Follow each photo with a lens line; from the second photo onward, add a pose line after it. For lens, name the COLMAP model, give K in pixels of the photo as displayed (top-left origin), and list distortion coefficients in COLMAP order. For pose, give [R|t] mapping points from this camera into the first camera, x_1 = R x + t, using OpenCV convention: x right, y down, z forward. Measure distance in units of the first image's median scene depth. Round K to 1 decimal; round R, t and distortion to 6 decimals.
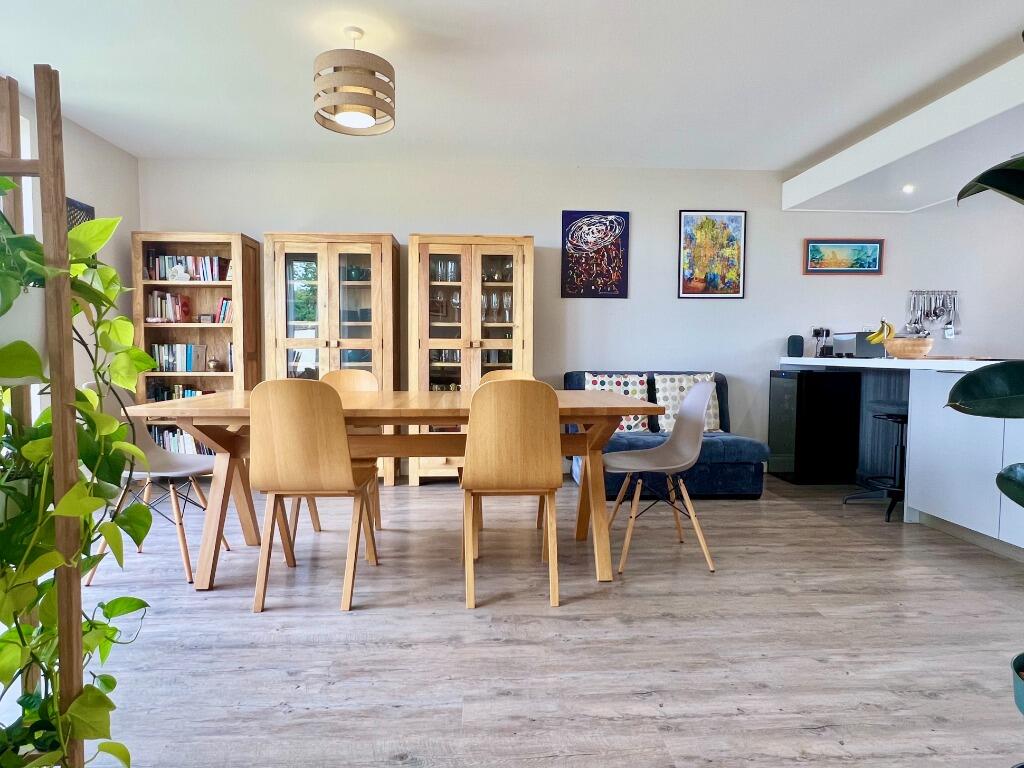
lens RADIAL K [[585.6, 0, 518.4], [0, 585.6, 387.1], [0, 0, 1]] dist [-0.001371, 0.000642]
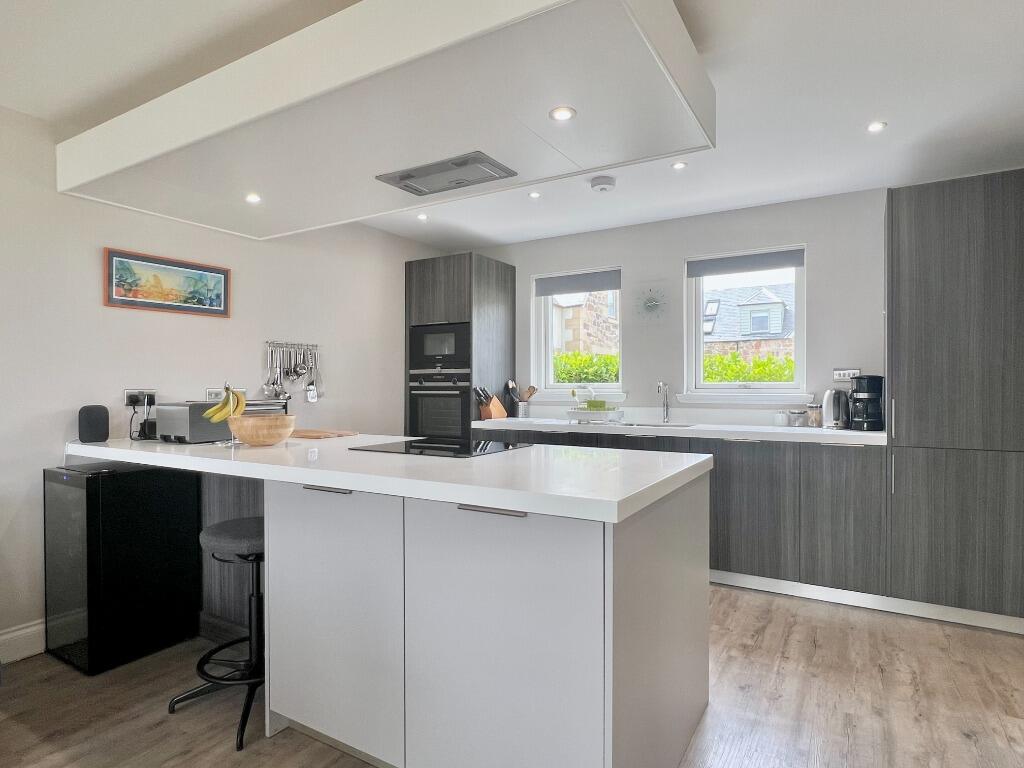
lens RADIAL K [[585.6, 0, 512.8], [0, 585.6, 387.4], [0, 0, 1]] dist [-0.001371, 0.000642]
pose [[0.564948, -0.006242, 0.825103, 0.224669], [0.056746, 0.997898, -0.031305, -0.064316], [-0.823173, 0.064507, 0.564115, 0.313338]]
